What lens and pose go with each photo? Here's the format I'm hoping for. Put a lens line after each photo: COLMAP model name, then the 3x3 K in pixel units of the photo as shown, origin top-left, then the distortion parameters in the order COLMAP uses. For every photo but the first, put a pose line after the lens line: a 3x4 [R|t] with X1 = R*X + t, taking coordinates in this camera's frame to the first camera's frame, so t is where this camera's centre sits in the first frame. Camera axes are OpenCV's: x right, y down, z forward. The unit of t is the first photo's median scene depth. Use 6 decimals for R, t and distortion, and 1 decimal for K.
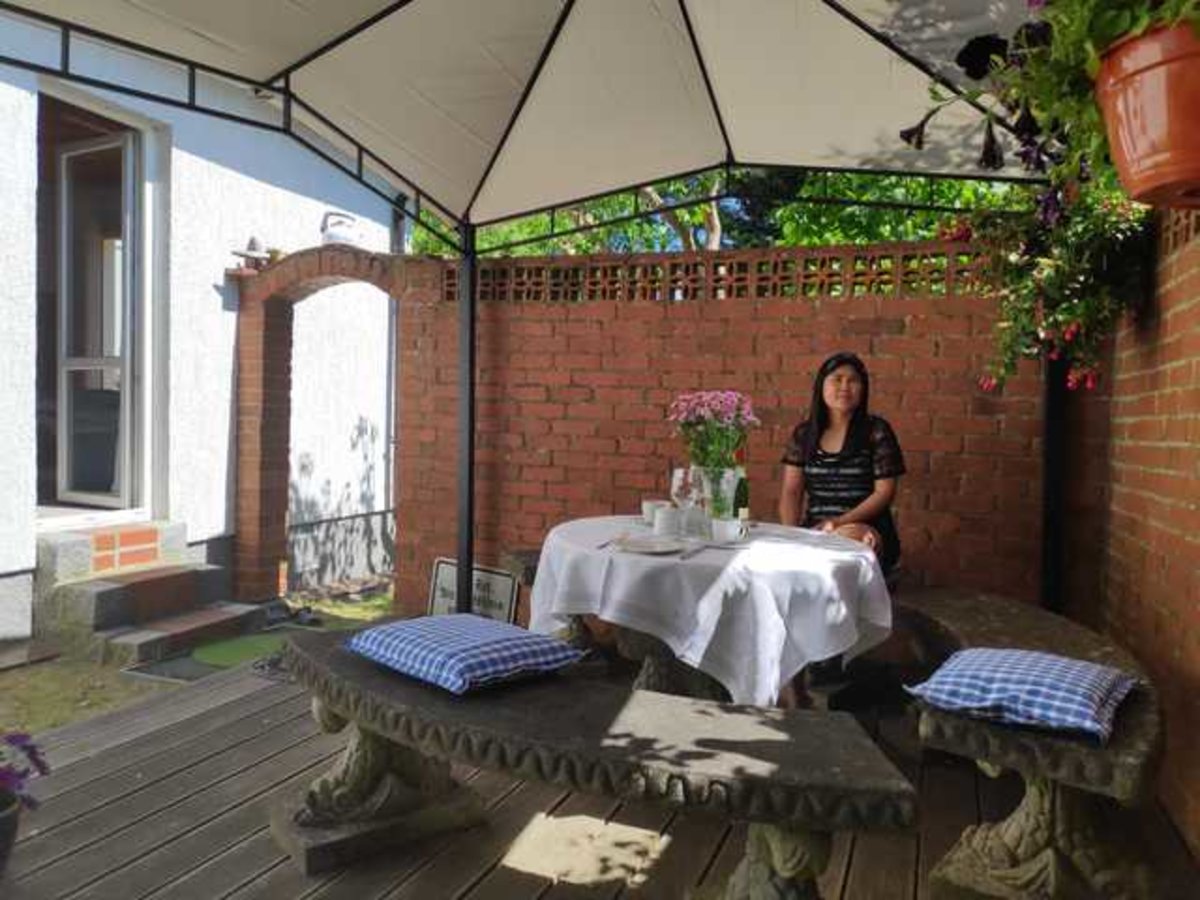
lens RADIAL K [[874.3, 0, 598.4], [0, 874.3, 450.2], [0, 0, 1]] dist [0.013282, -0.025950]
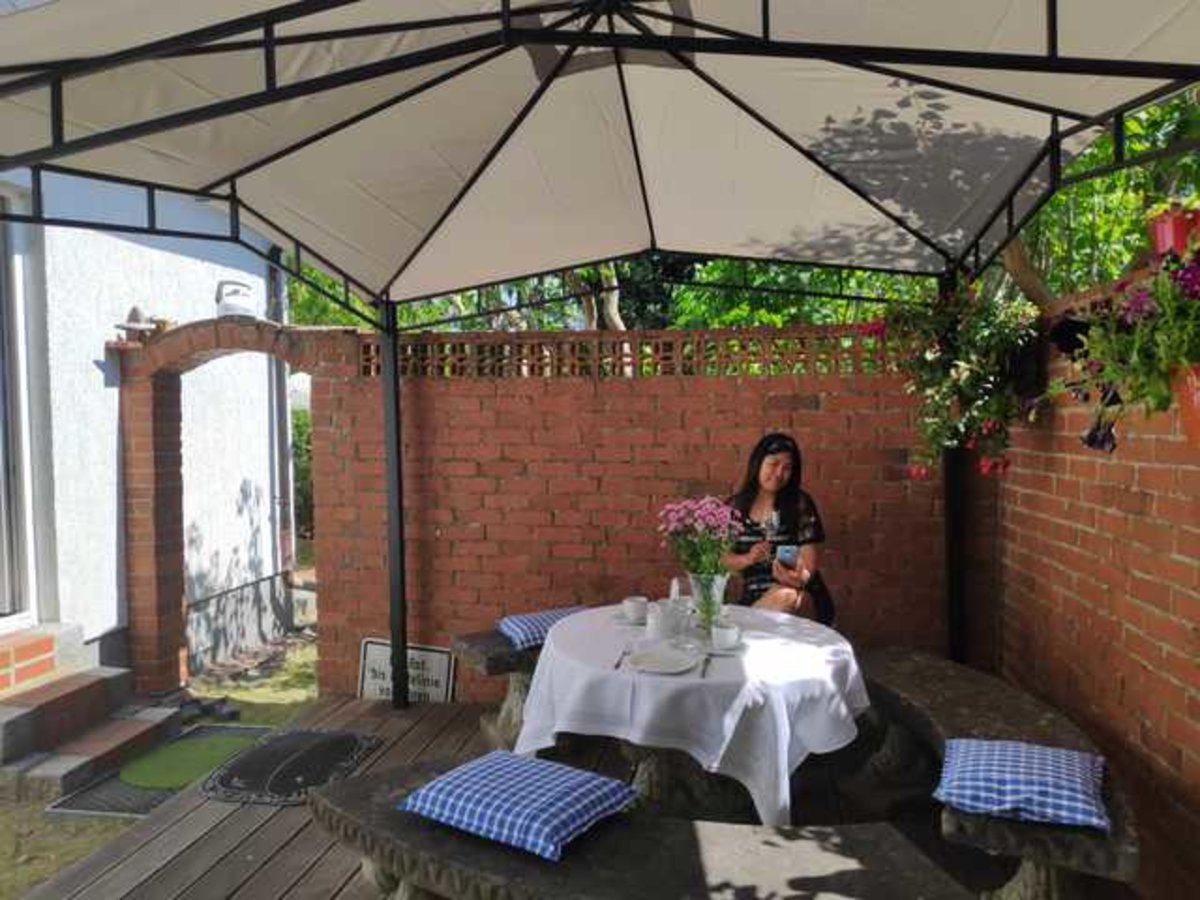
lens RADIAL K [[874.3, 0, 600.9], [0, 874.3, 449.4], [0, 0, 1]] dist [0.013282, -0.025950]
pose [[0.977488, -0.047833, 0.205496, -0.155401], [0.046108, 0.998850, 0.013180, -0.116317], [-0.205890, -0.003409, 0.978569, -0.015944]]
